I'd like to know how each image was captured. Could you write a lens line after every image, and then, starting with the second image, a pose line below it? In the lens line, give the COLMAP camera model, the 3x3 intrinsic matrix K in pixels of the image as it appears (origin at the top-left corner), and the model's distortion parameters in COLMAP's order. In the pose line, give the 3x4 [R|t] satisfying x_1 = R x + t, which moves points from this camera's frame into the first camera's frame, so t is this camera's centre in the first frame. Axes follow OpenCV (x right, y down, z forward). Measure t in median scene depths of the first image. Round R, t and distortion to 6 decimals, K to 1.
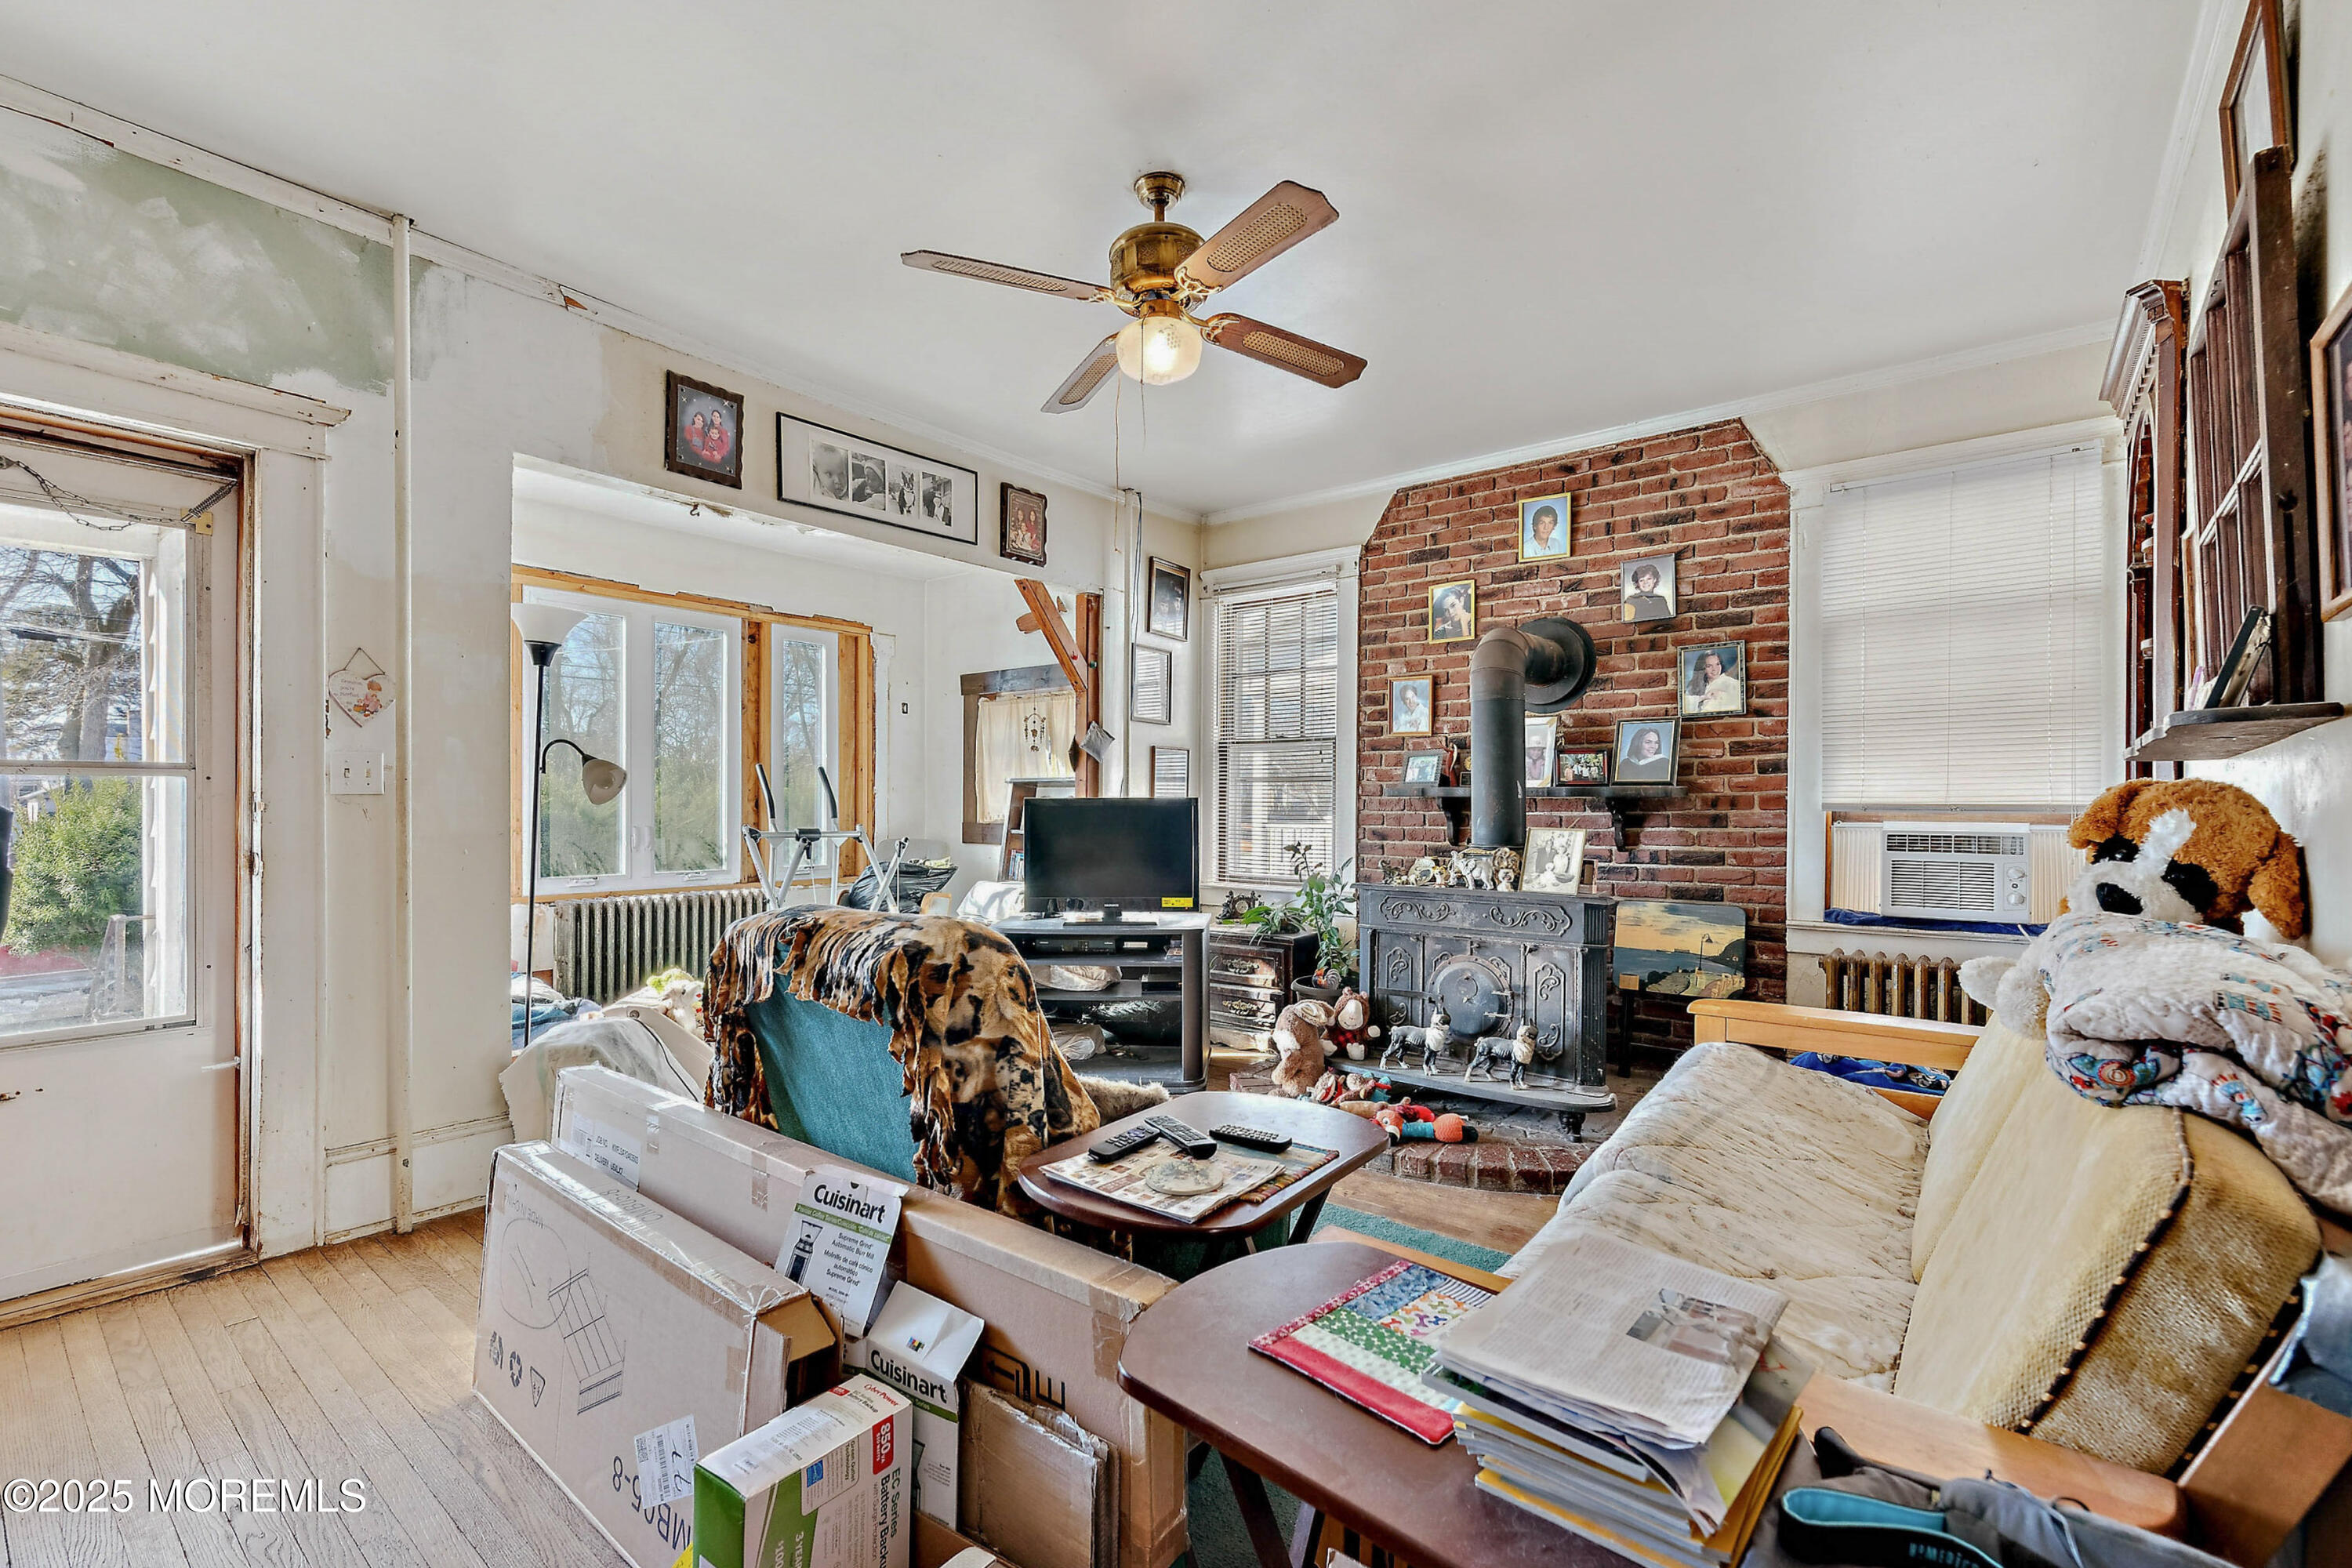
lens RADIAL K [[1025.9, 0, 1163.4], [0, 1025.9, 790.4], [0, 0, 1]] dist [-0.000602, 0.000090]
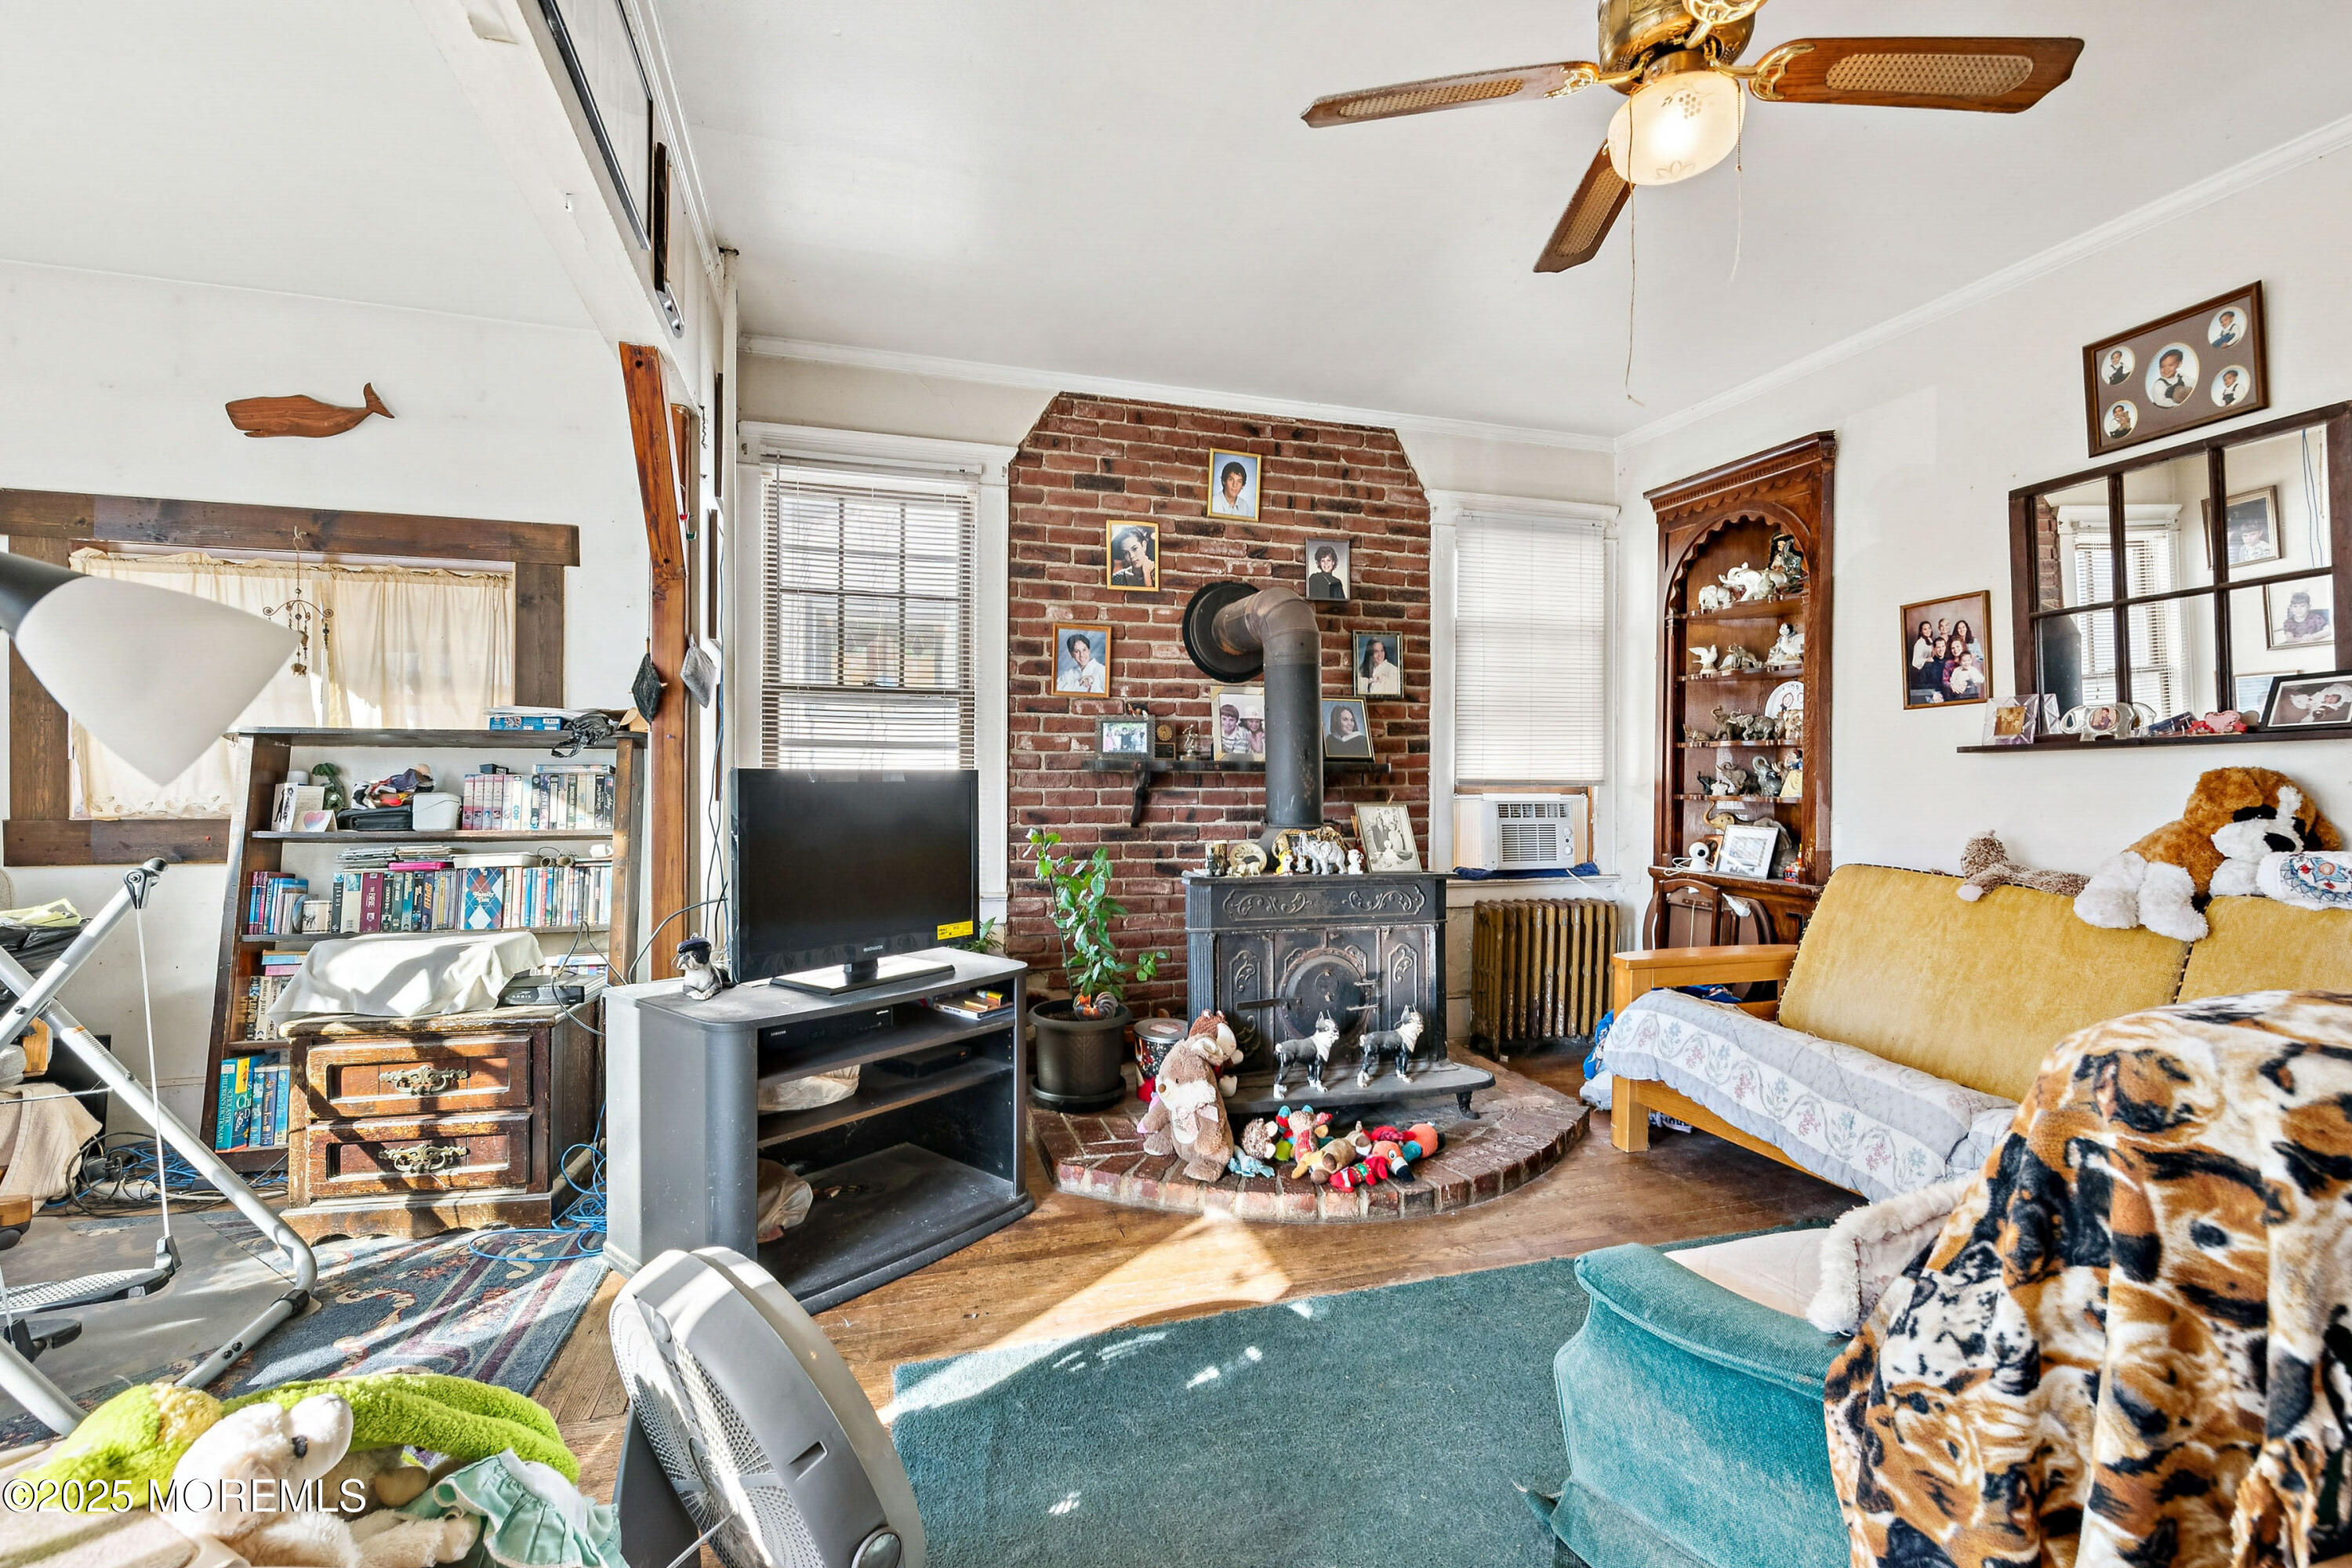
lens RADIAL K [[1025.9, 0, 1163.4], [0, 1025.9, 790.4], [0, 0, 1]] dist [-0.000602, 0.000090]
pose [[0.564337, -0.009487, 0.825490, -0.473122], [-0.013232, 0.999702, 0.020535, 0.005548], [-0.825438, -0.022512, 0.564043, 0.552292]]
